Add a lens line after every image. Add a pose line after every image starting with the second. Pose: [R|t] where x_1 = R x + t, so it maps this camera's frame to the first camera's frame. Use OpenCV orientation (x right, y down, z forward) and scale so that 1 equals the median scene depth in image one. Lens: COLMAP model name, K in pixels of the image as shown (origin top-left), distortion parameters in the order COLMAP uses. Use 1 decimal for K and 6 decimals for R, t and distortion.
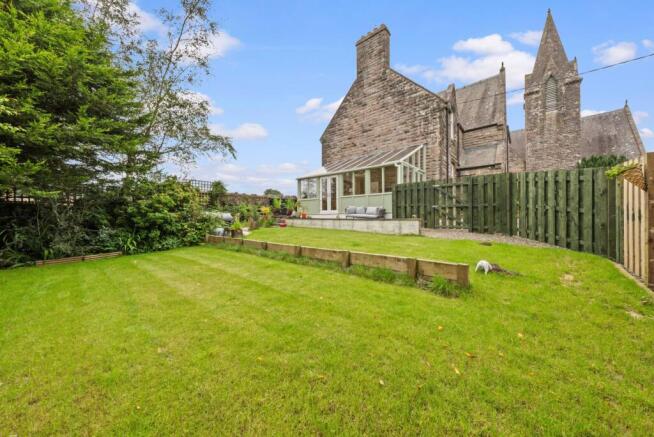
lens RADIAL K [[227.5, 0, 326.5], [0, 227.5, 217.6], [0, 0, 1]] dist [-0.001021, -0.000035]
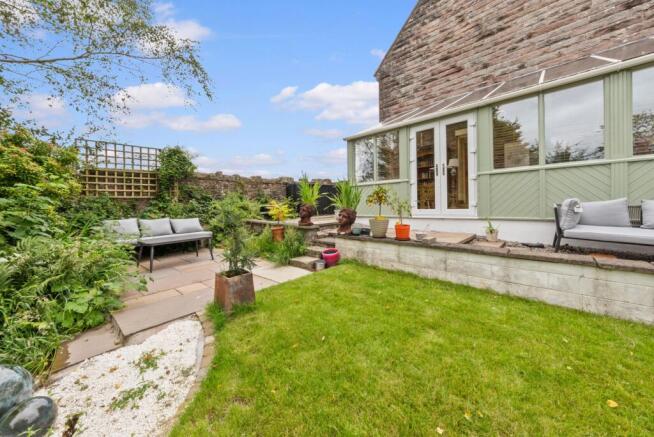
lens RADIAL K [[227.5, 0, 329.7], [0, 227.5, 204.9], [0, 0, 1]] dist [-0.001021, -0.000035]
pose [[0.998882, -0.018758, -0.043390, -0.145522], [0.018753, 0.999824, -0.000530, -0.038067], [0.043393, -0.000284, 0.999058, 0.547228]]
